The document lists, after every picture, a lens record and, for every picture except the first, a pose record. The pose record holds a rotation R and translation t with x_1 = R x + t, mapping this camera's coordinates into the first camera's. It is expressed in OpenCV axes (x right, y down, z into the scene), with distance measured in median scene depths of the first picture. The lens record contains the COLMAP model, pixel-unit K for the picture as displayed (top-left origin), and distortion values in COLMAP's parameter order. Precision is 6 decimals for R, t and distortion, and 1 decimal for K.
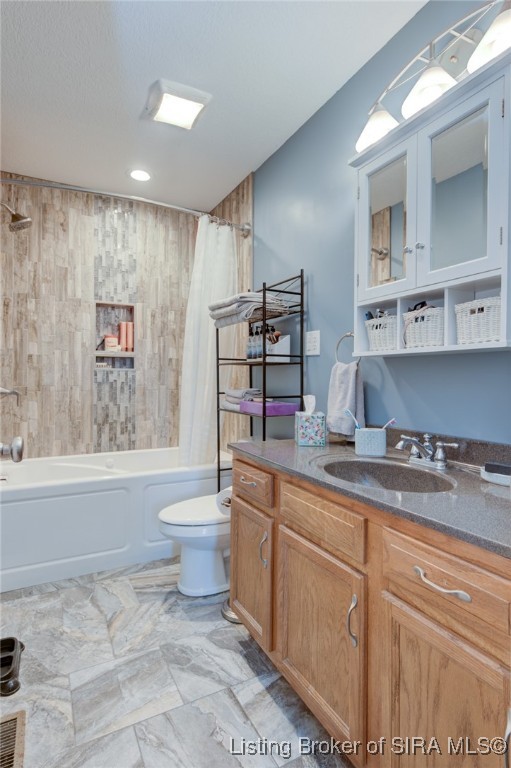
lens RADIAL K [[404.9, 0, 255.5], [0, 404.9, 384.0], [0, 0, 1]] dist [0.000068, -0.000003]
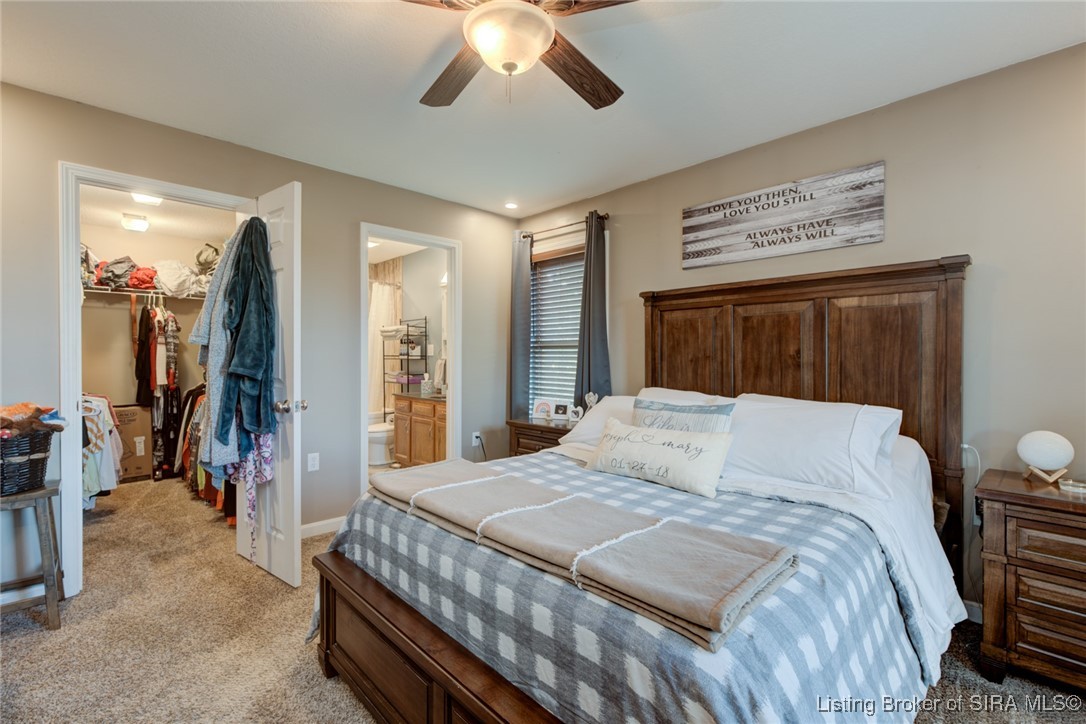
lens RADIAL K [[484.0, 0, 540.9], [0, 484.0, 359.6], [0, 0, 1]] dist [-0.000414, 0.000048]
pose [[0.962789, -0.005033, 0.270207, 0.006396], [0.007510, 0.999939, -0.008133, -0.022188], [-0.270149, 0.009860, 0.962768, -1.671128]]
